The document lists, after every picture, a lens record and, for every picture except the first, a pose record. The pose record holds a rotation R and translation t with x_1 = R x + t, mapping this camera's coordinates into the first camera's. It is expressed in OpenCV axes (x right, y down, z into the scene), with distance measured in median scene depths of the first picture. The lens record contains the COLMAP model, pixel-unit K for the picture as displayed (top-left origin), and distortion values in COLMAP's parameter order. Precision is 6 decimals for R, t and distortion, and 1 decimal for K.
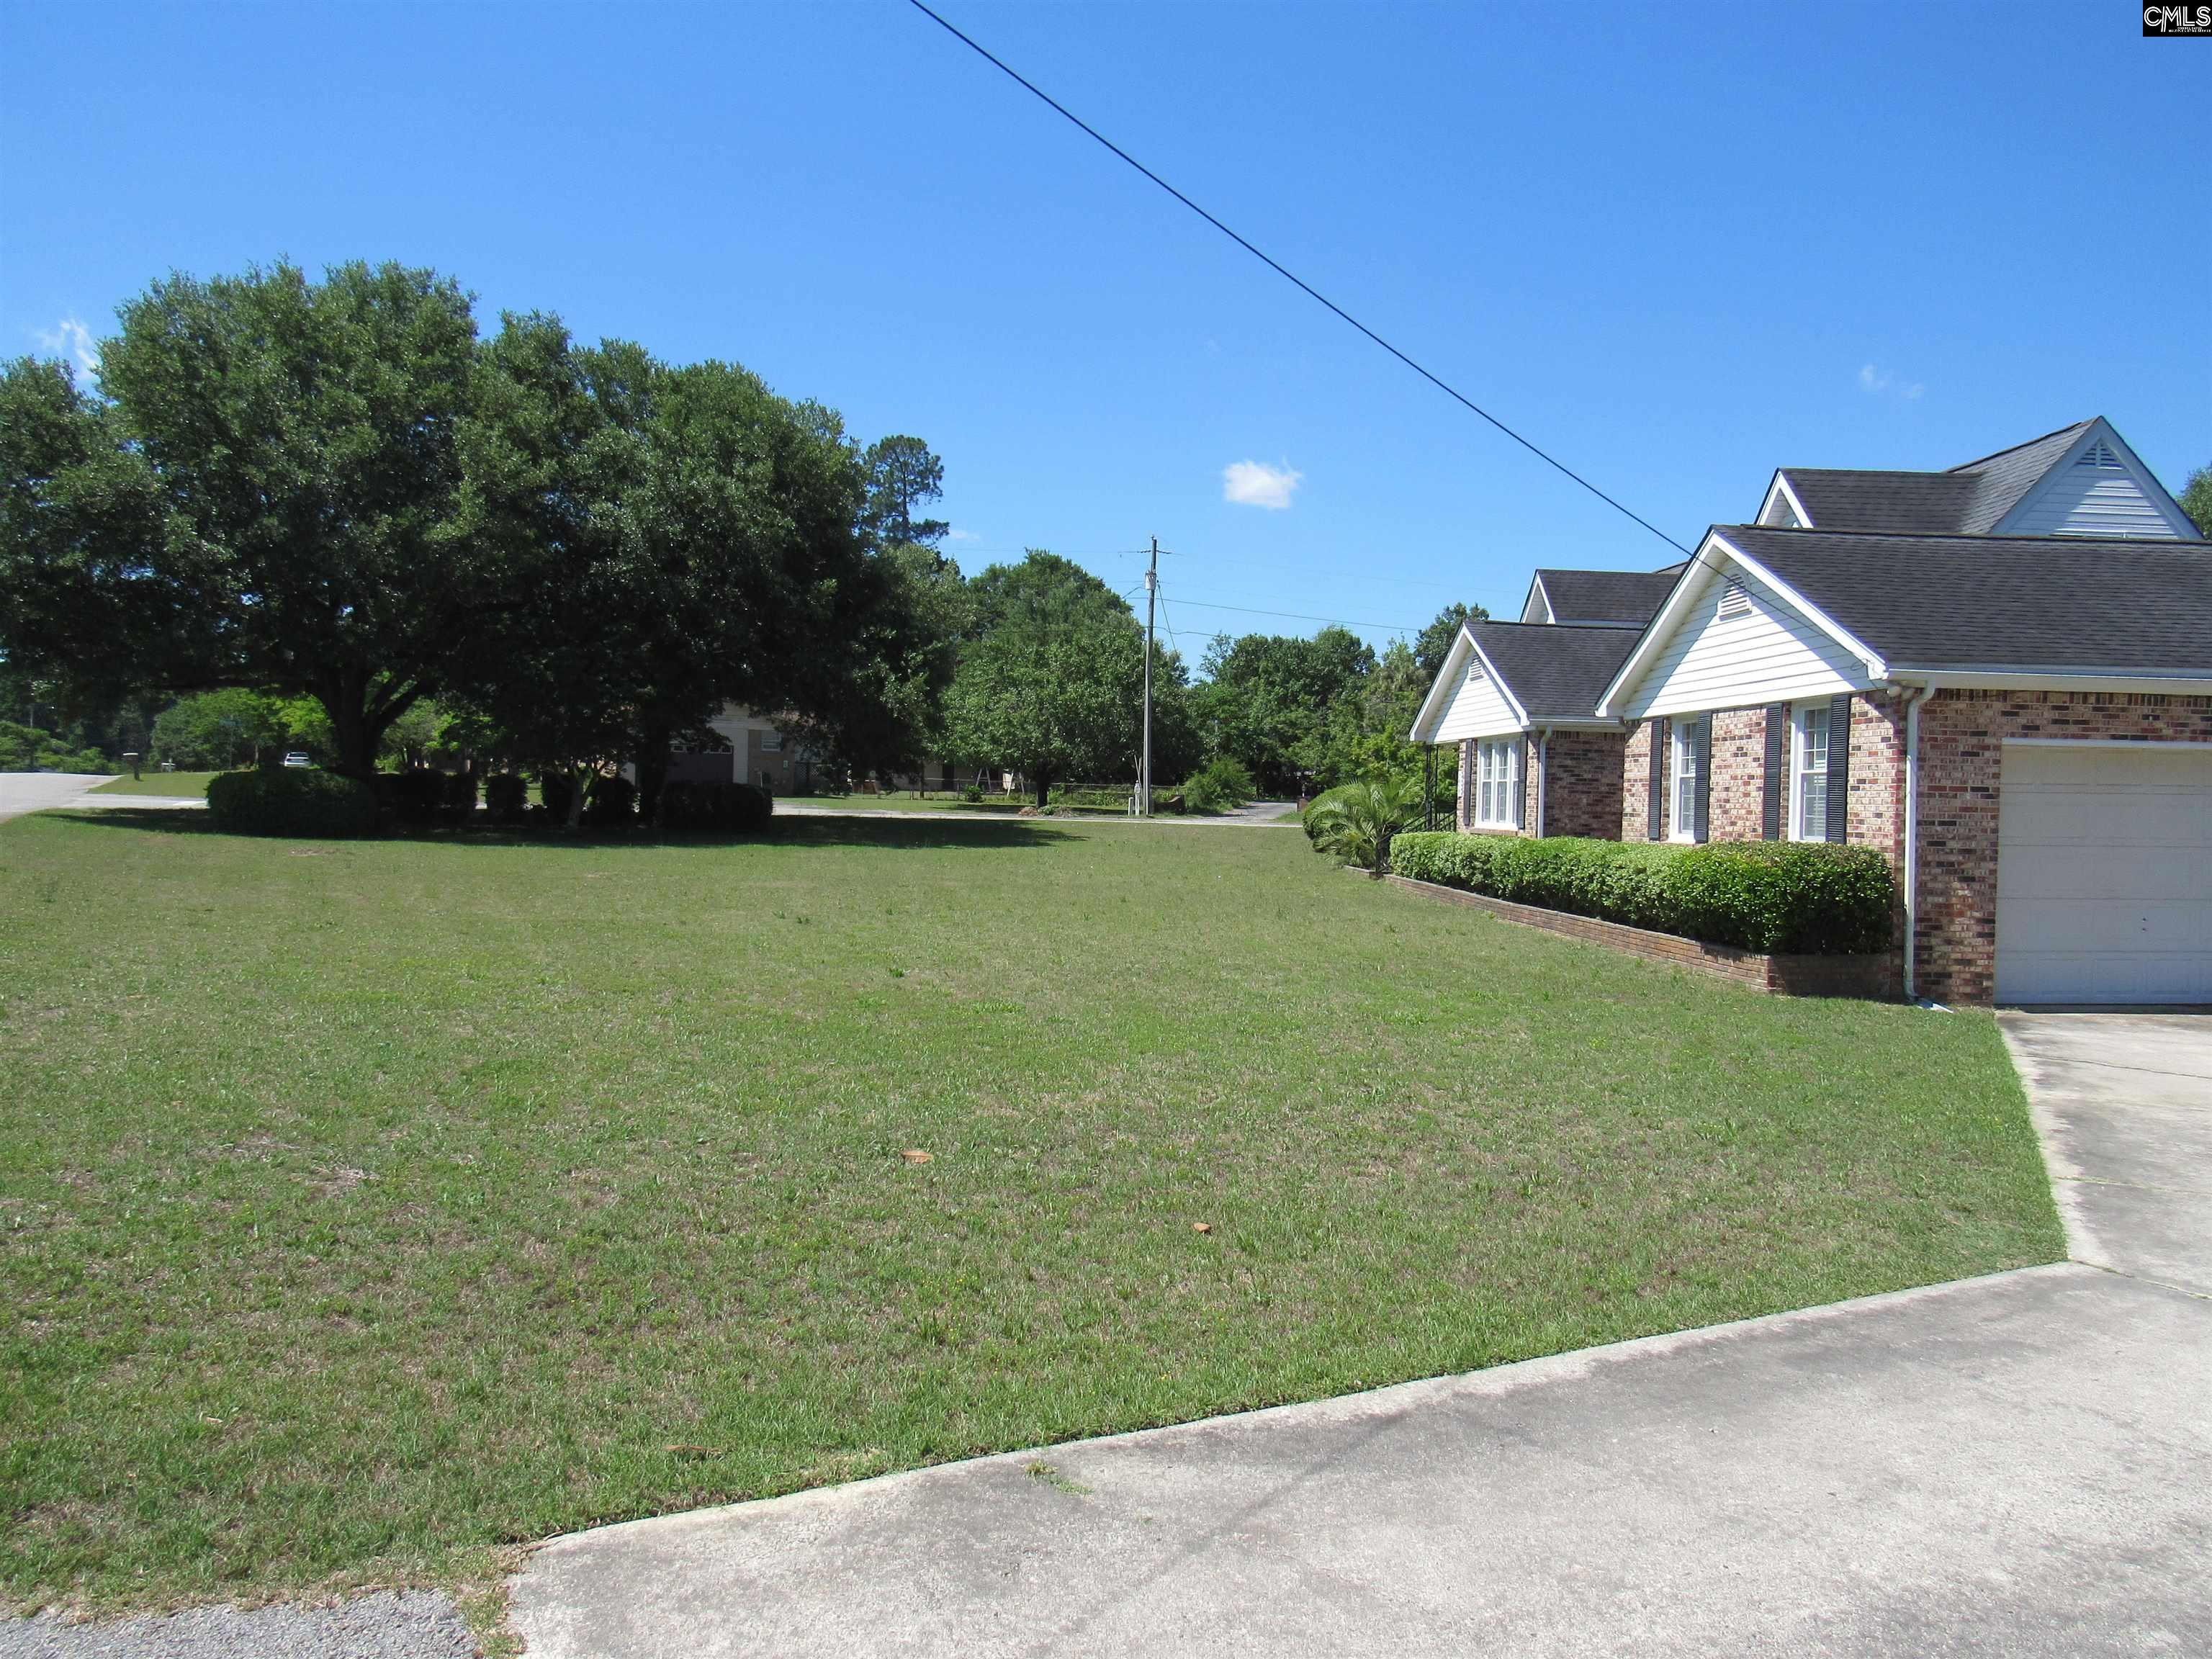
lens RADIAL K [[1556.8, 0, 1106.8], [0, 1556.8, 826.3], [0, 0, 1]] dist [-0.038902, 0.013388]
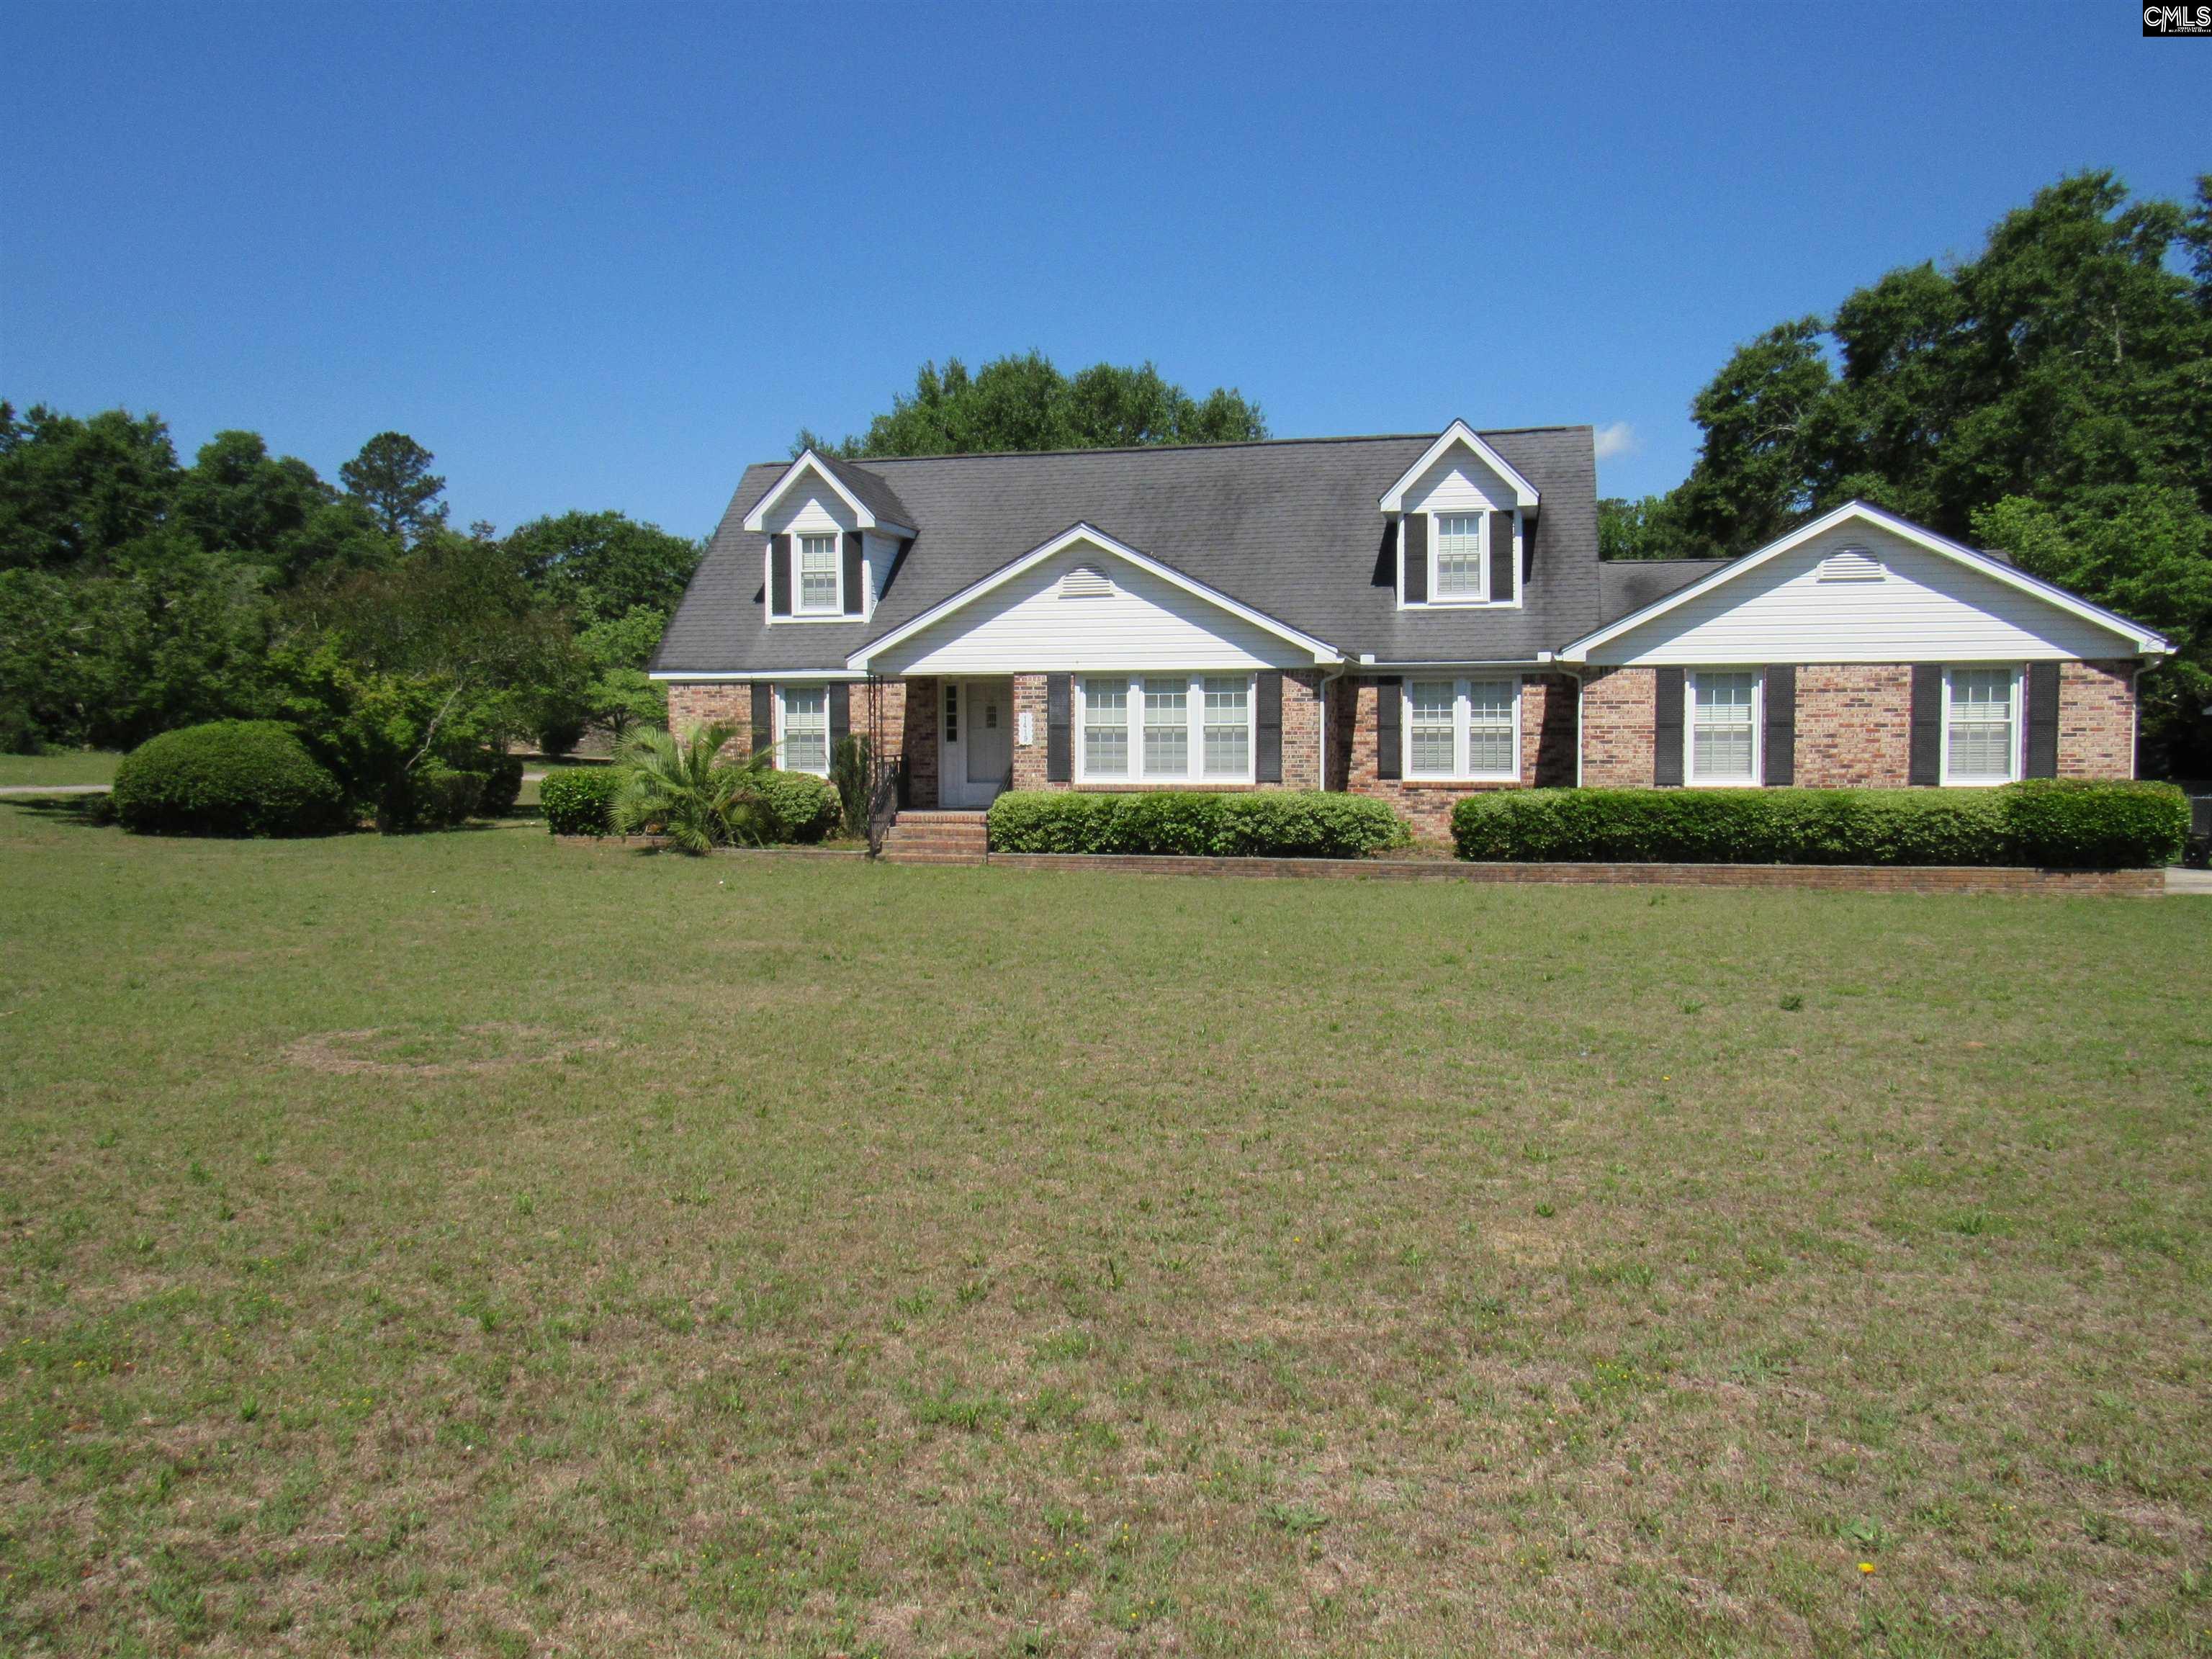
lens RADIAL K [[1726.7, 0, 1106.9], [0, 1726.7, 832.2], [0, 0, 1]] dist [-0.001060, -0.011445]
pose [[0.293606, -0.072964, 0.953138, -0.976137], [0.027450, 0.997315, 0.067890, -0.055128], [-0.955532, 0.006230, 0.294821, 1.172214]]
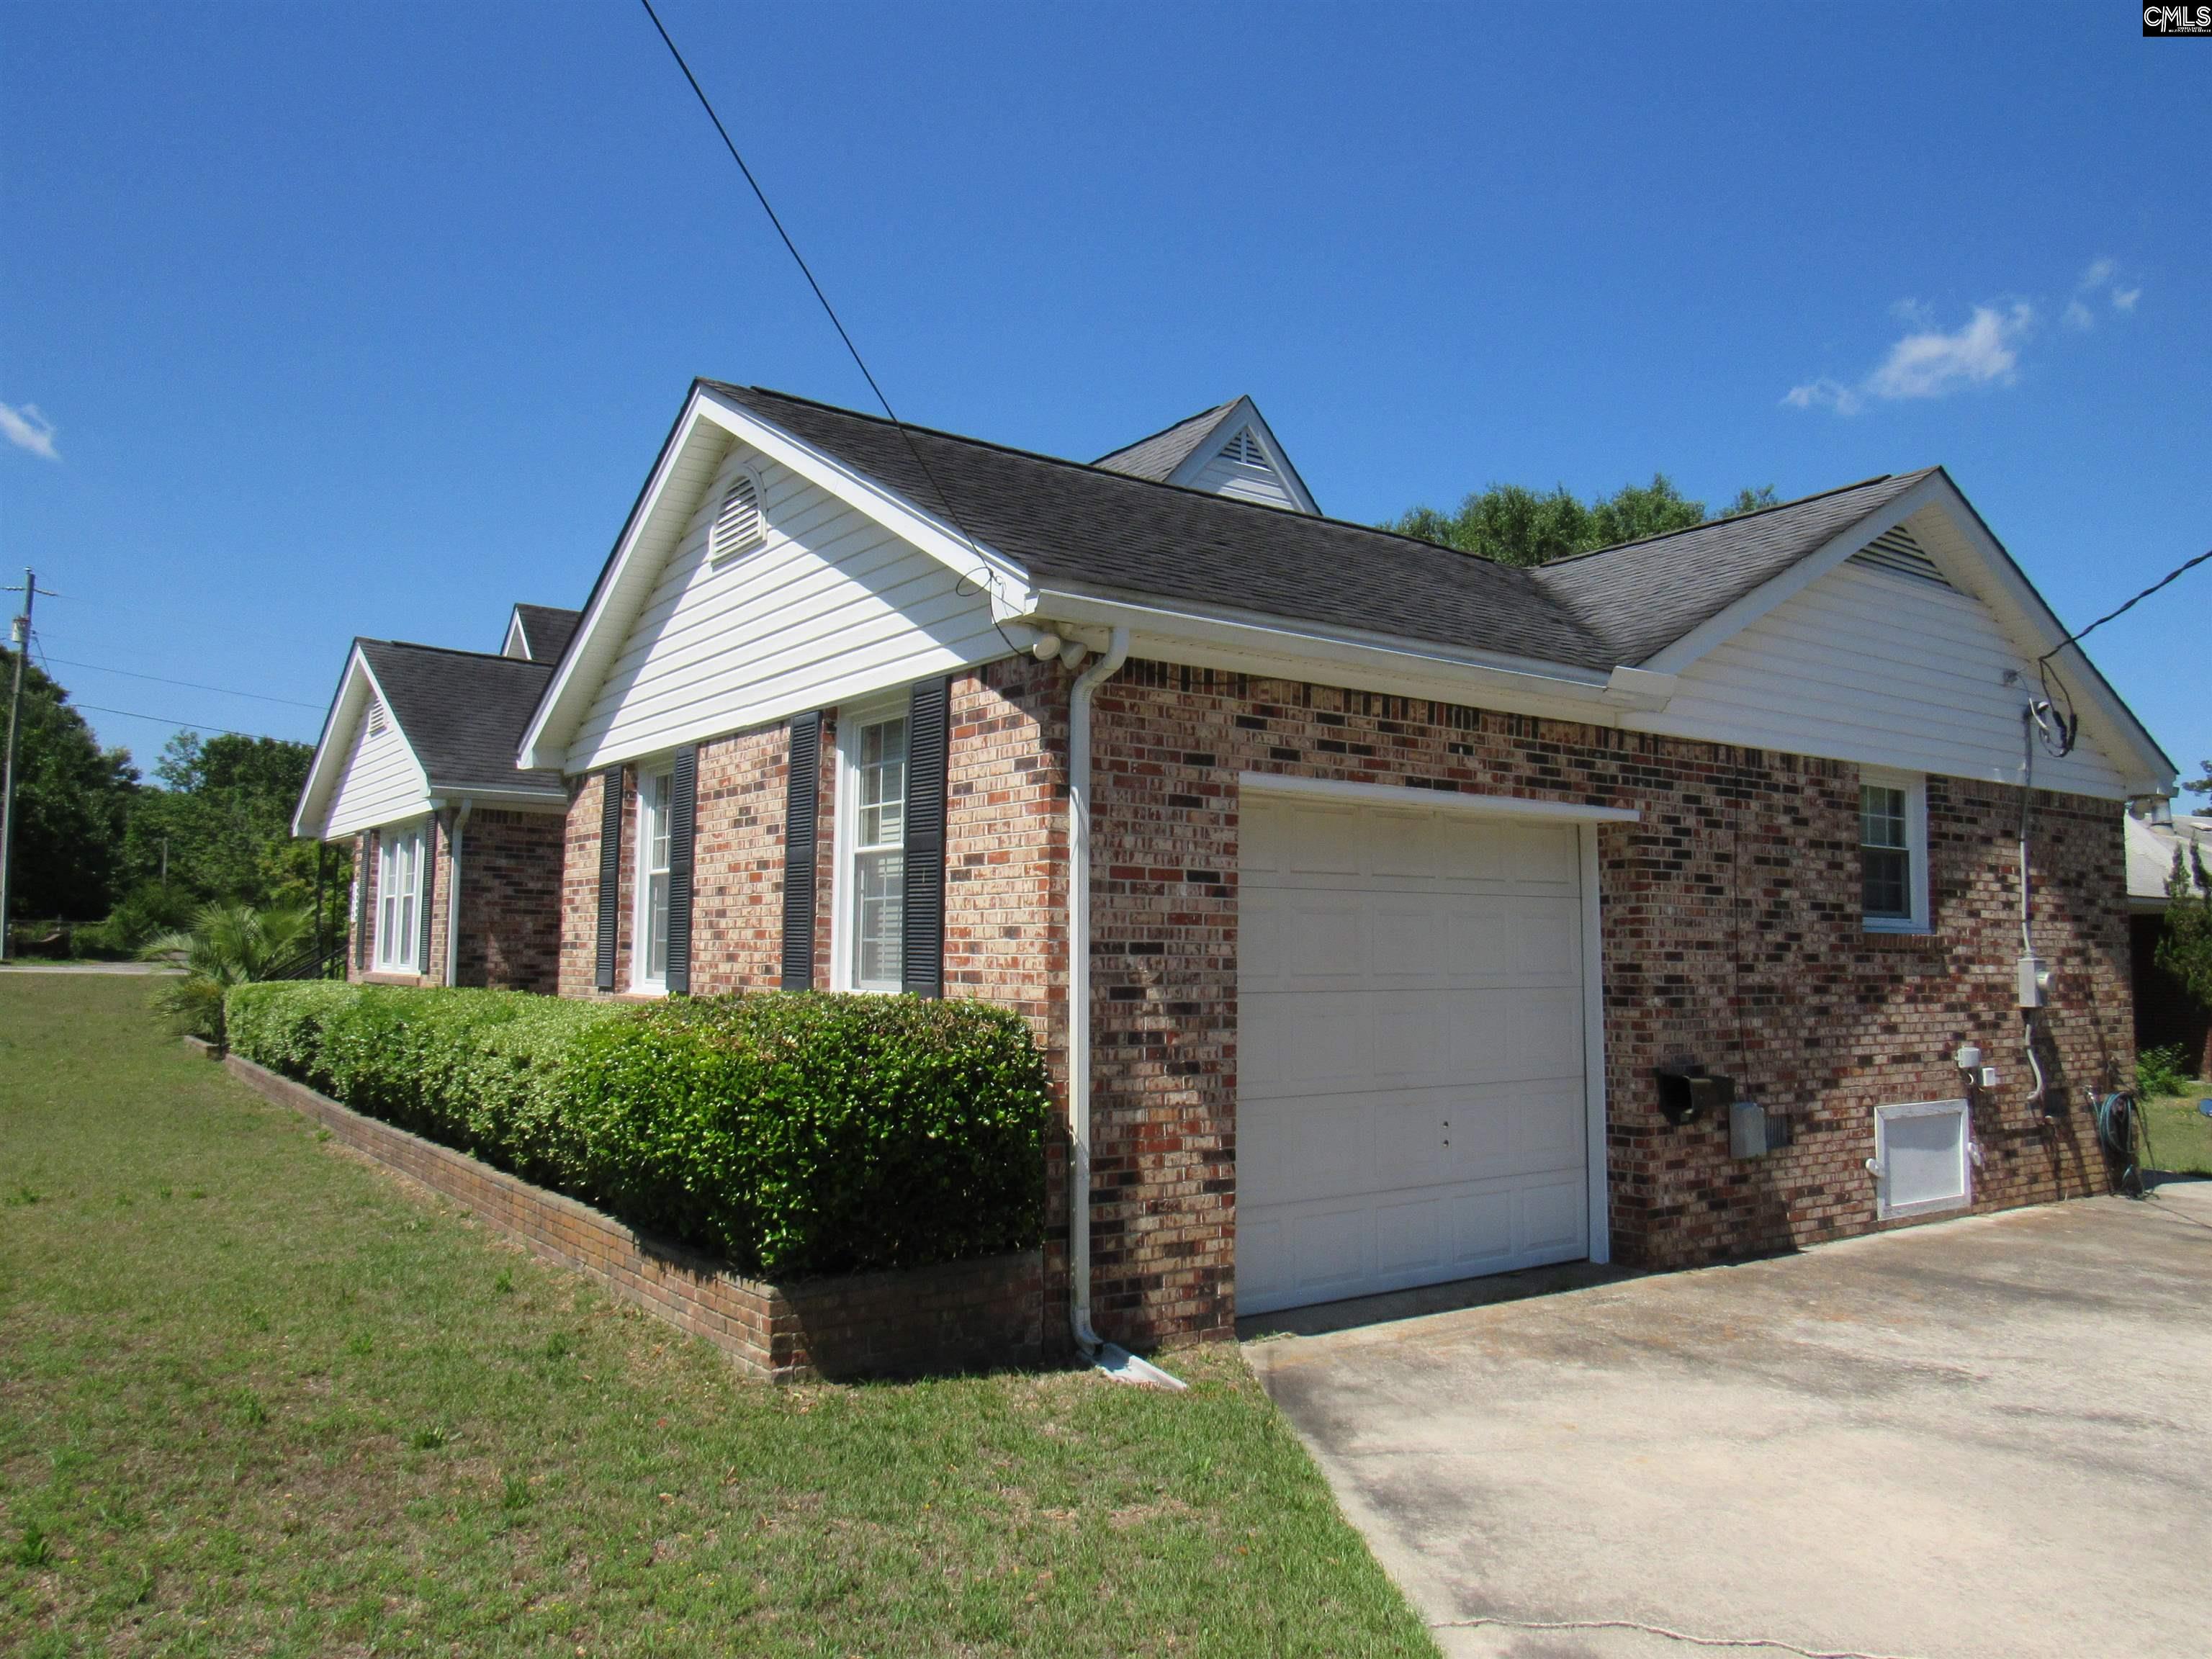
lens RADIAL K [[1605.8, 0, 1091.9], [0, 1605.8, 836.9], [0, 0, 1]] dist [-0.030746, 0.001602]
pose [[0.847488, 0.031832, 0.529860, 0.230041], [0.012733, 0.996694, -0.080245, 0.002642], [-0.530662, 0.074753, 0.844280, 0.500846]]
